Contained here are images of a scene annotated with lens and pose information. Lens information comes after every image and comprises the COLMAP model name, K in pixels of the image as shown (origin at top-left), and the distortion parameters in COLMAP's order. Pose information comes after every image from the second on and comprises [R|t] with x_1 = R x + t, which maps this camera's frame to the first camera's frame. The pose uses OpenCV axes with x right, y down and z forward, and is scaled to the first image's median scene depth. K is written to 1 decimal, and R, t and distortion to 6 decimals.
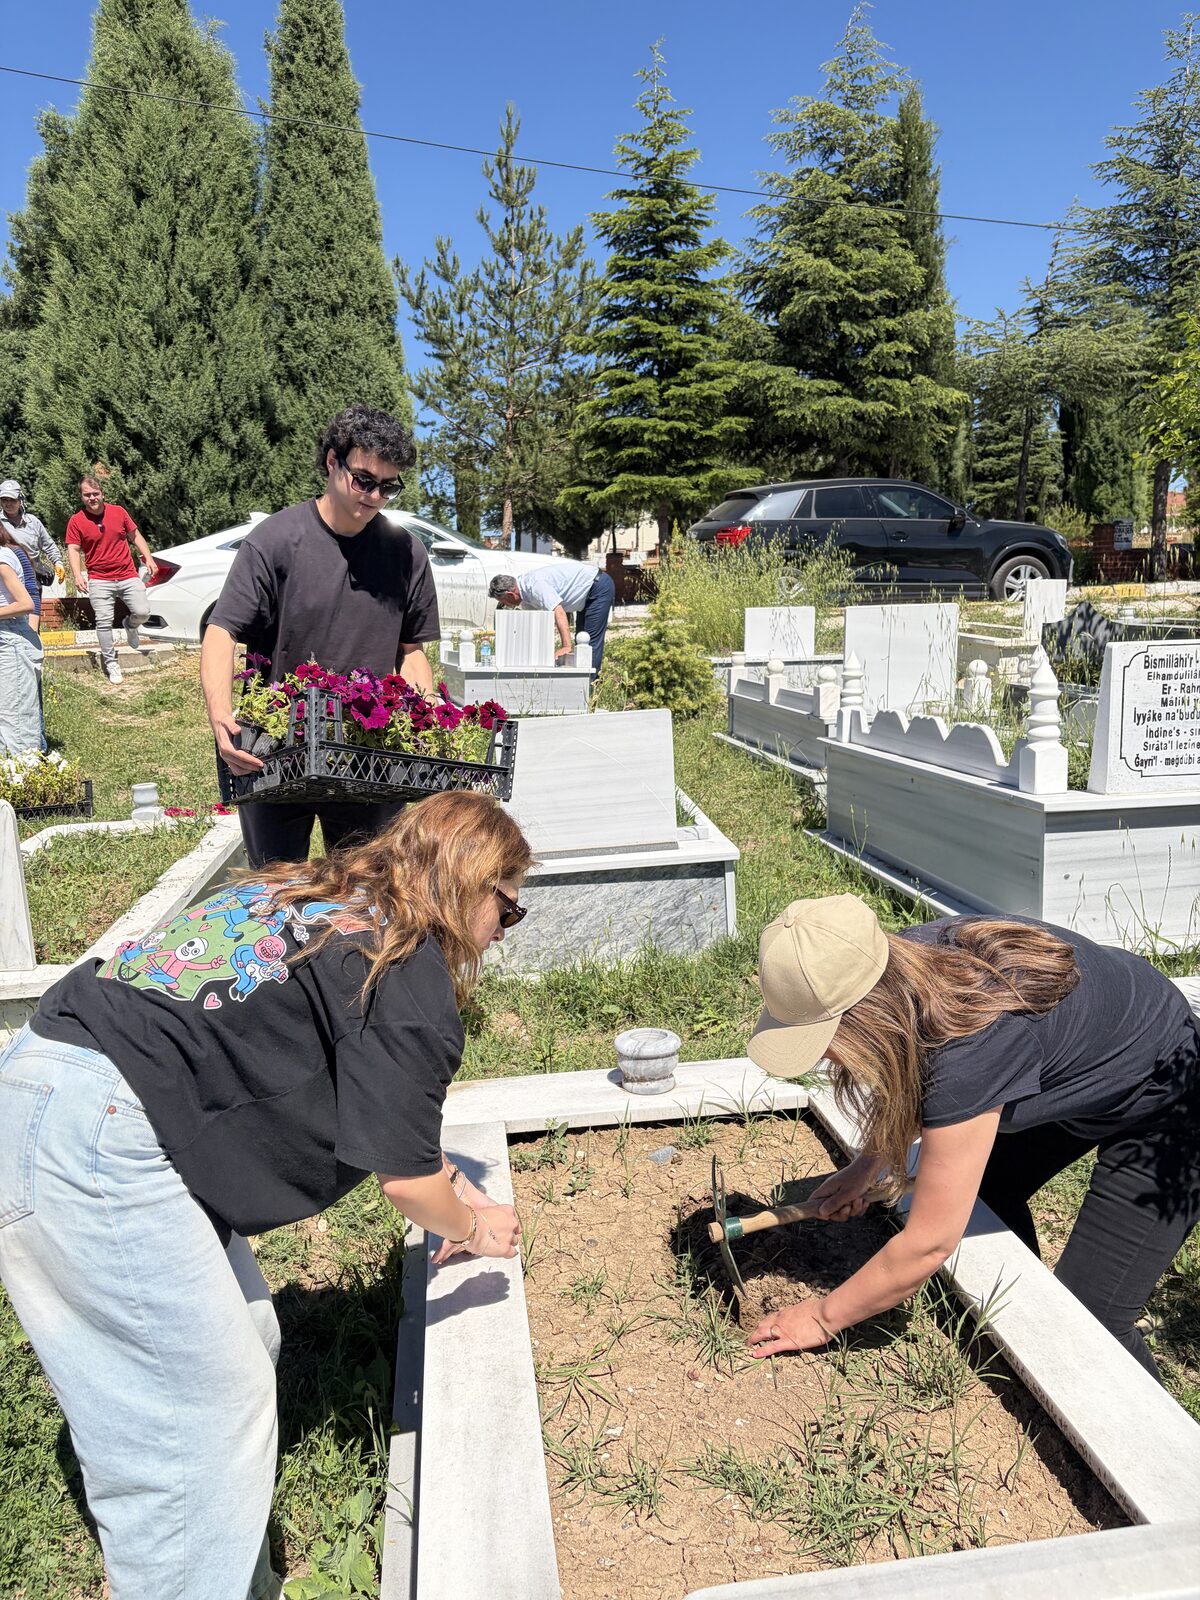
lens RADIAL K [[1201.0, 0, 625.4], [0, 1201.0, 805.4], [0, 0, 1]] dist [0.035259, -0.059466]
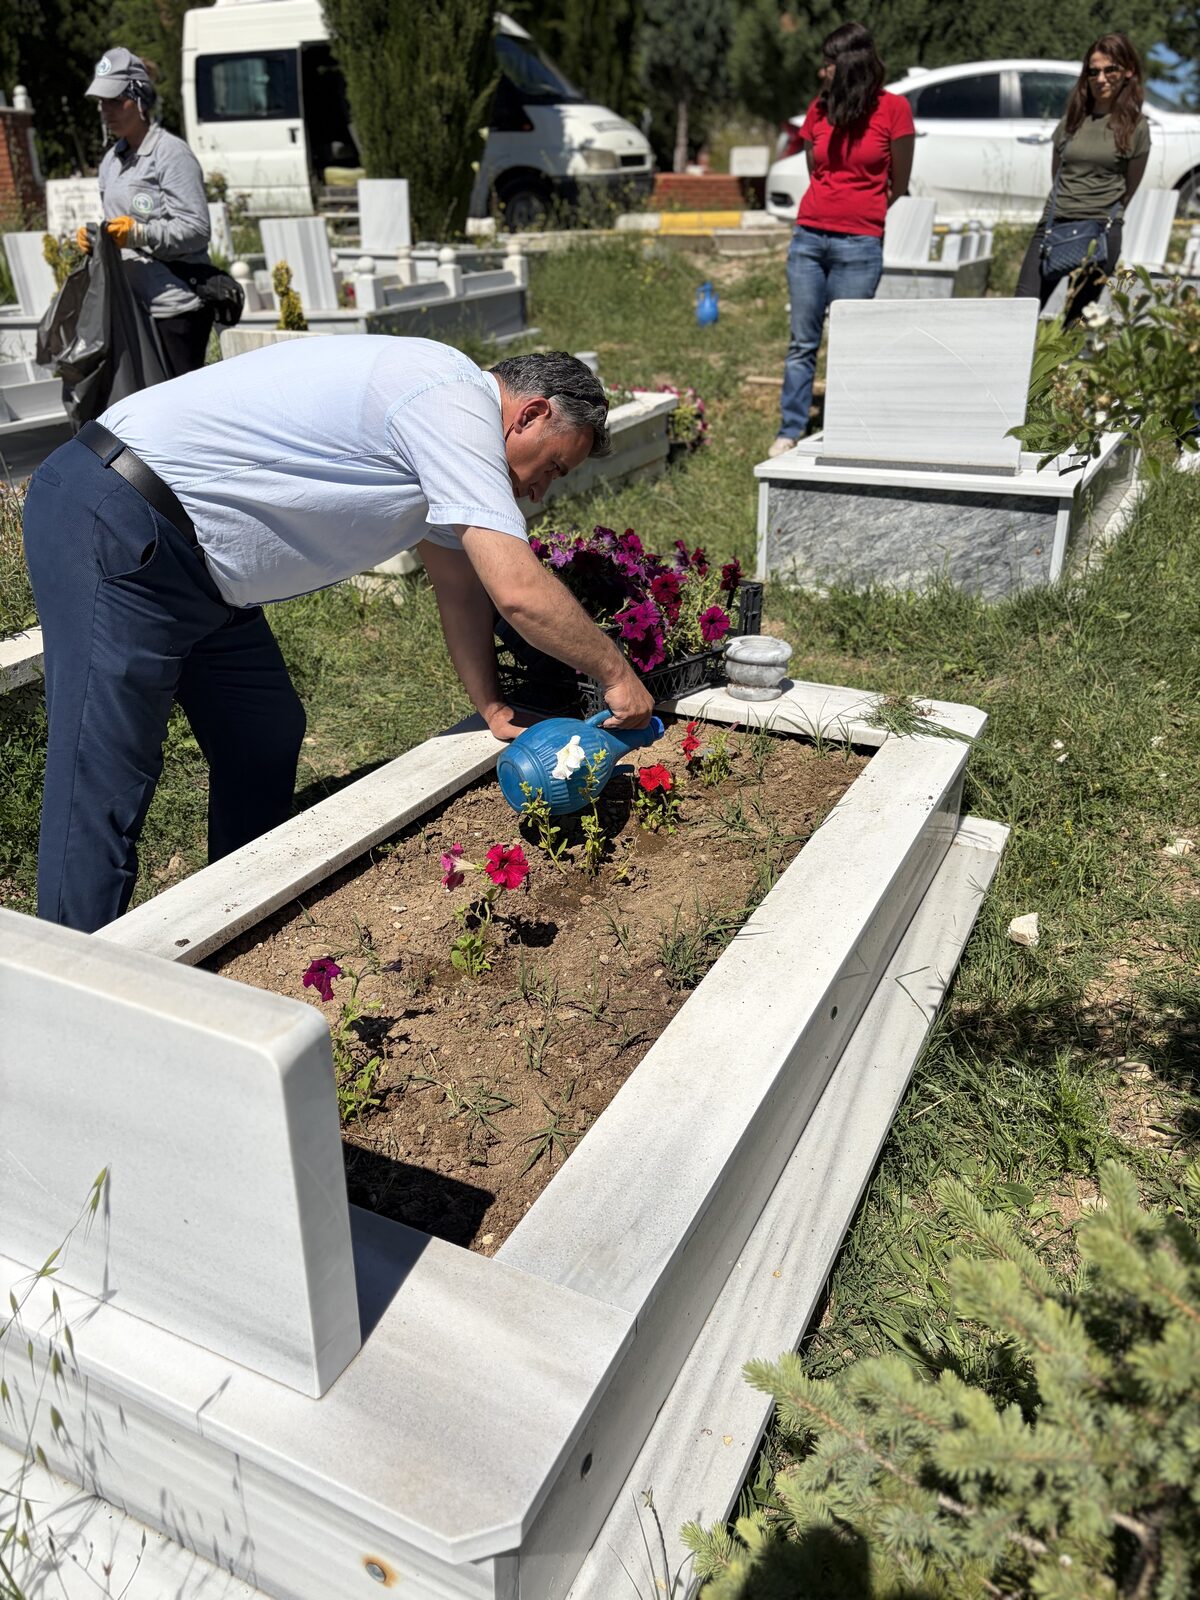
lens RADIAL K [[1201.0, 0, 562.6], [0, 1201.0, 834.7], [0, 0, 1]] dist [0.035259, -0.059466]
pose [[0.810248, 0.292976, -0.507605, 0.082879], [-0.118117, 0.929949, 0.348200, 0.003535], [0.574061, -0.222172, 0.788095, 0.021999]]
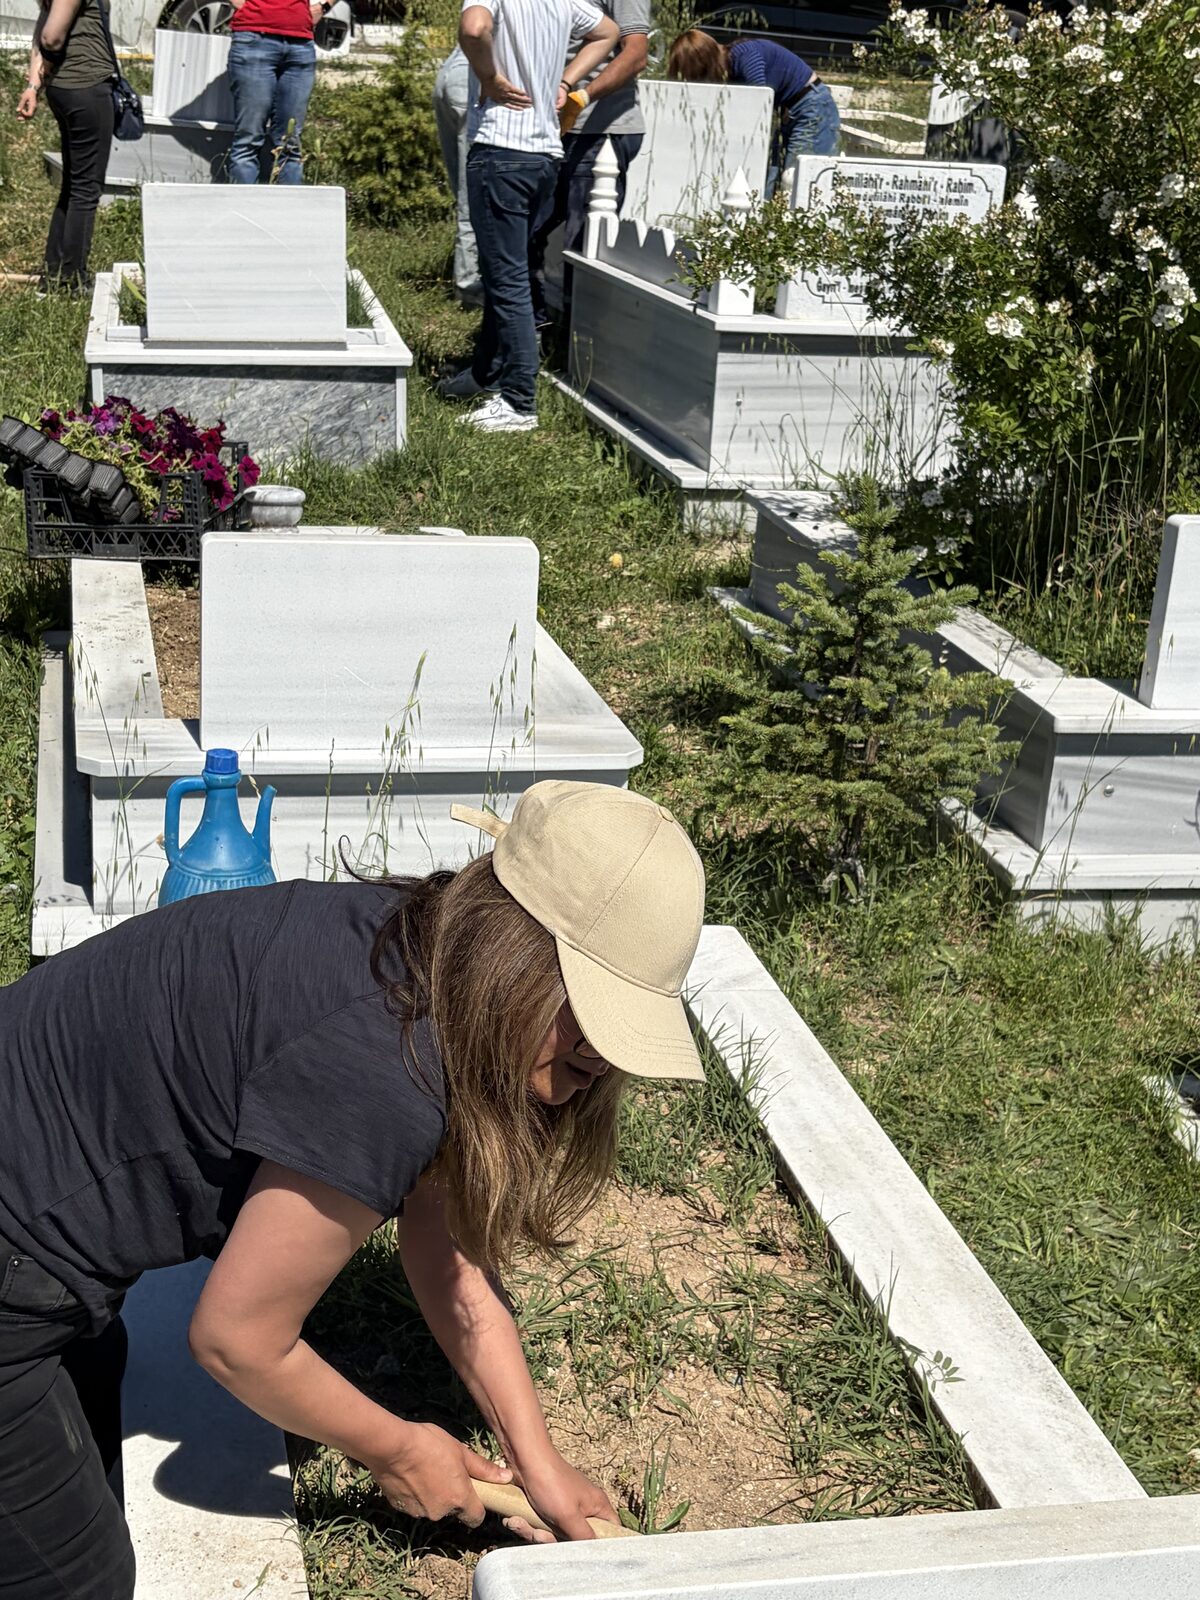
lens RADIAL K [[2384.0, 0, 602.9], [0, 2384.0, 797.6], [0, 0, 1]] dist [0.091506, 0.000000]
pose [[0.993902, 0.065288, 0.088866, 0.027166], [-0.078065, 0.985771, 0.148869, 0.023800], [-0.077882, -0.154899, 0.984856, -0.232860]]
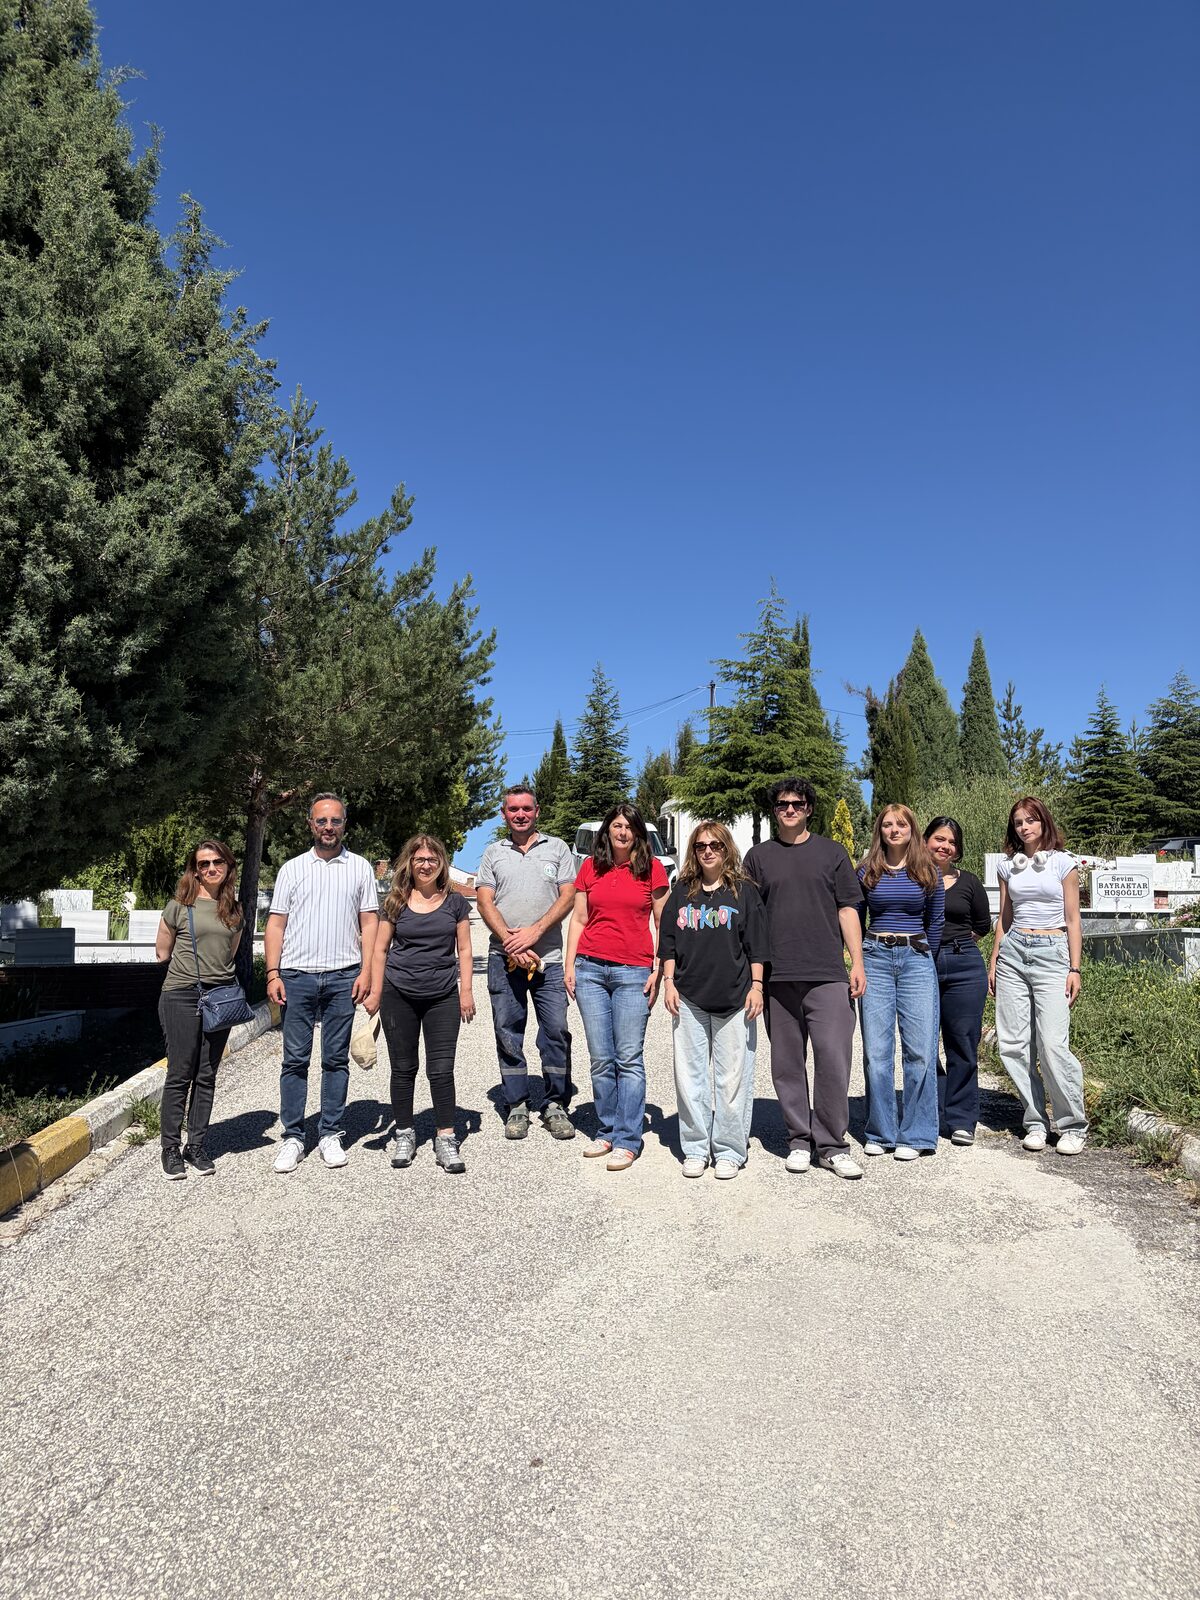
lens RADIAL K [[1201.0, 0, 602.4], [0, 1201.0, 802.6], [0, 0, 1]] dist [0.035259, -0.059466]
pose [[0.982482, 0.016439, -0.185631, -0.622305], [-0.068541, 0.958158, -0.277914, 0.503777], [0.173295, 0.285768, 0.942499, -1.829330]]
